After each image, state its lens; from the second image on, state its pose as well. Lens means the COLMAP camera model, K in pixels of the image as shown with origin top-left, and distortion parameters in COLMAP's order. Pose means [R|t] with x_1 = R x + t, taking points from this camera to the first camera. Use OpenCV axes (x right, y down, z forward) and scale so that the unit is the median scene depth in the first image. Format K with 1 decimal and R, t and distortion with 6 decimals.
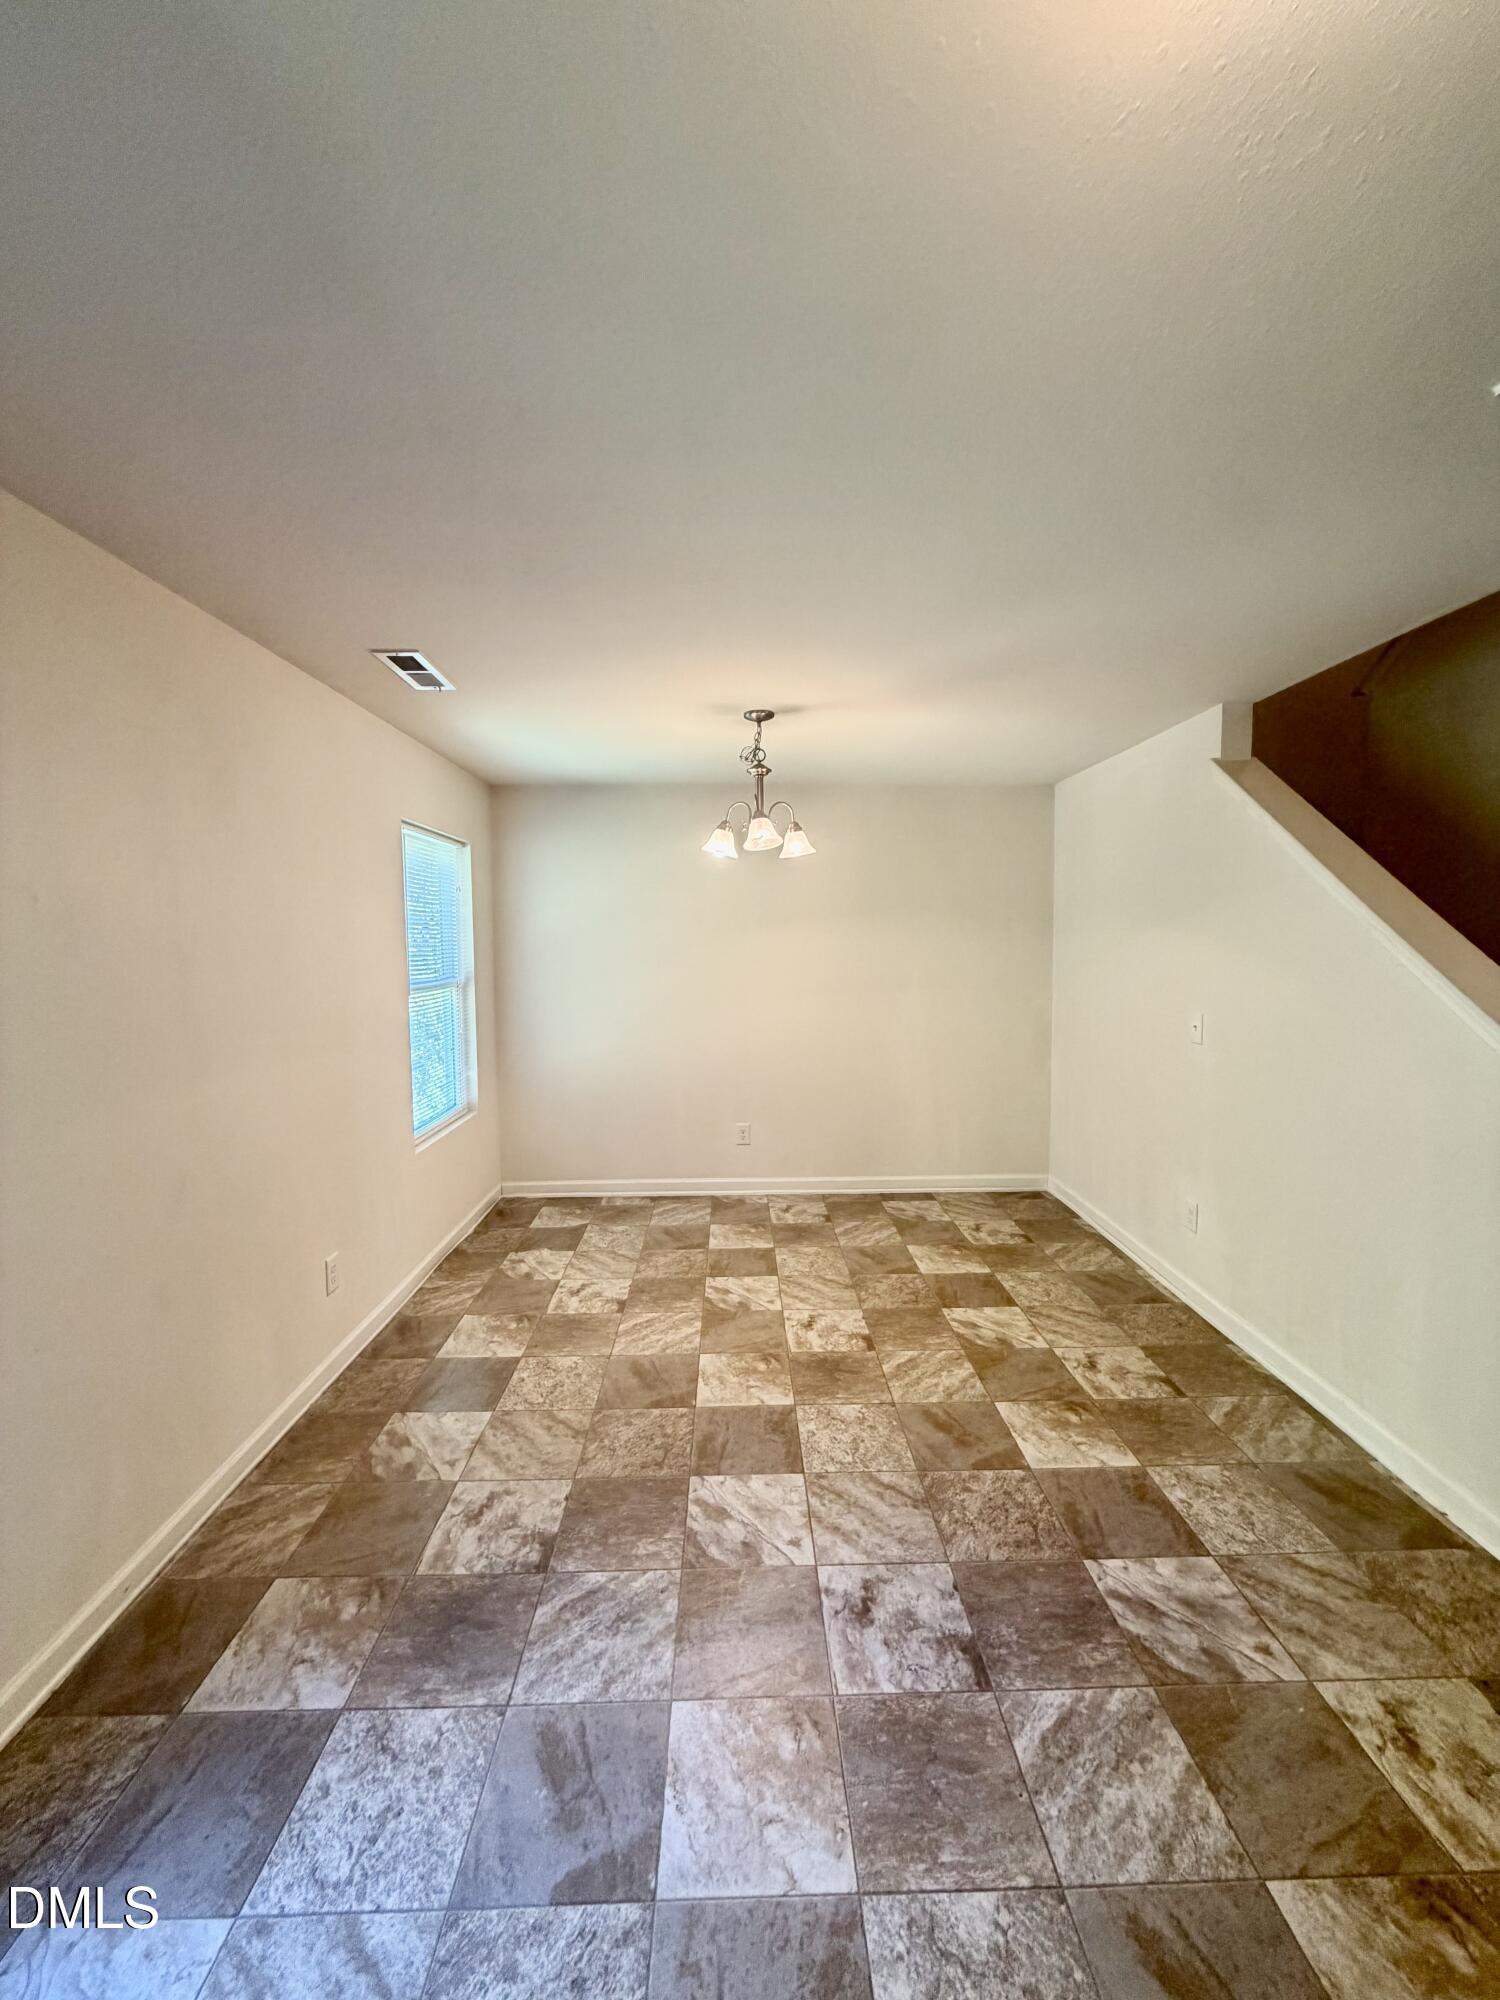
lens RADIAL K [[798.6, 0, 748.1], [0, 798.6, 986.8], [0, 0, 1]] dist [0.002813, -0.001063]
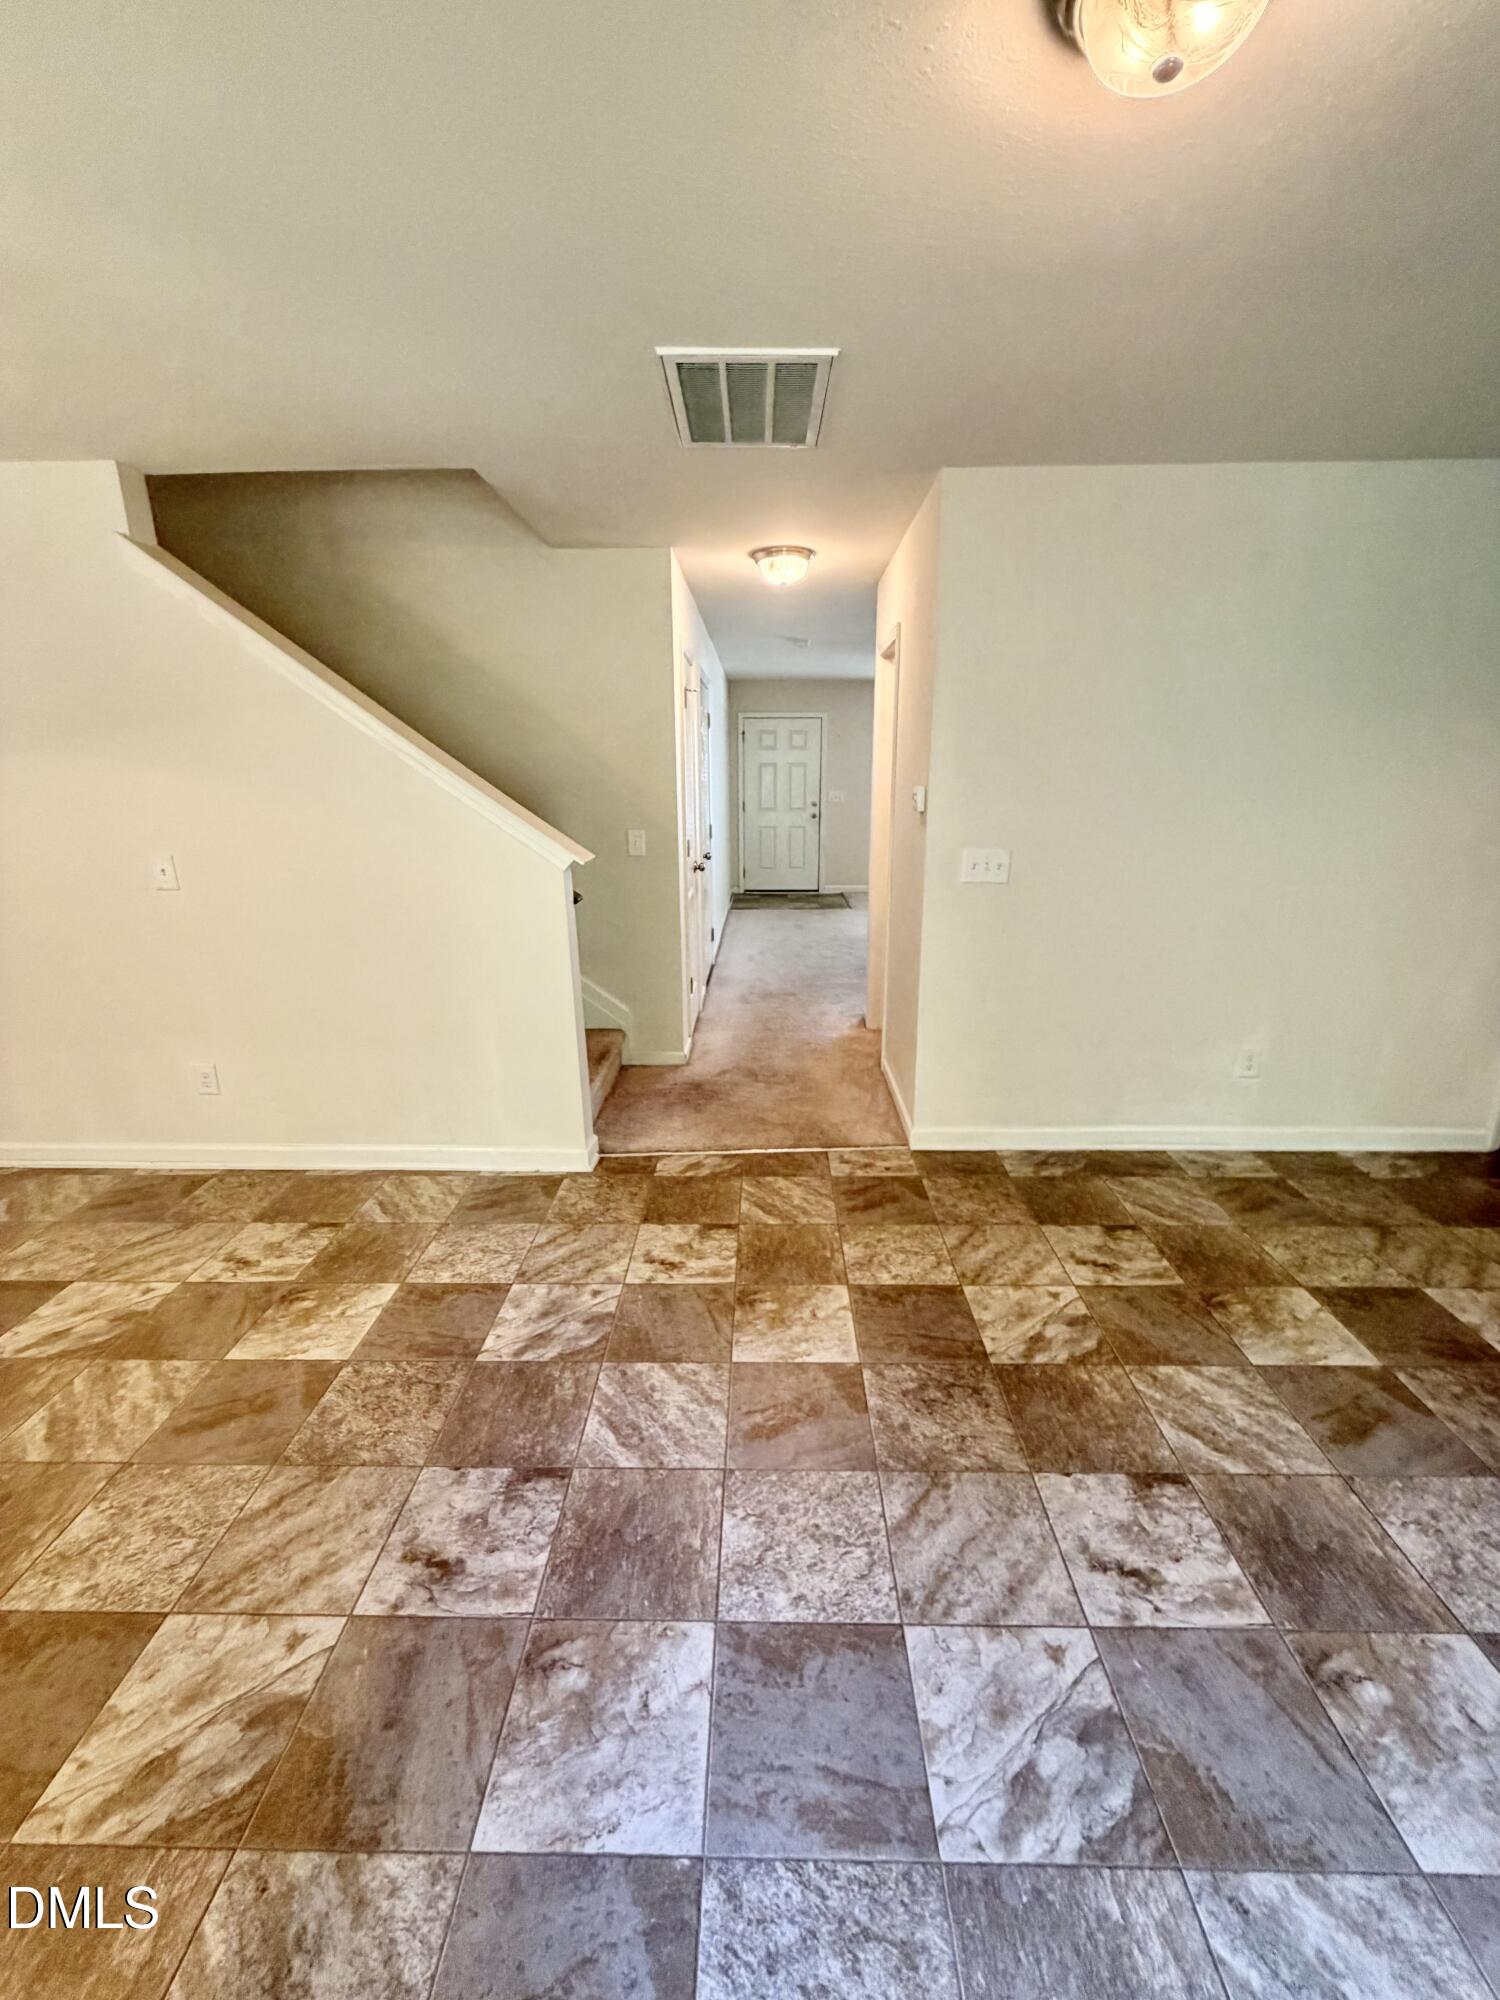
lens RADIAL K [[798.6, 0, 746.8], [0, 798.6, 1003.1], [0, 0, 1]] dist [0.002813, -0.001063]
pose [[0.038510, -0.275908, 0.960412, -0.510121], [0.065347, 0.959763, 0.273102, -0.011868], [-0.997119, 0.052243, 0.054990, 0.611014]]
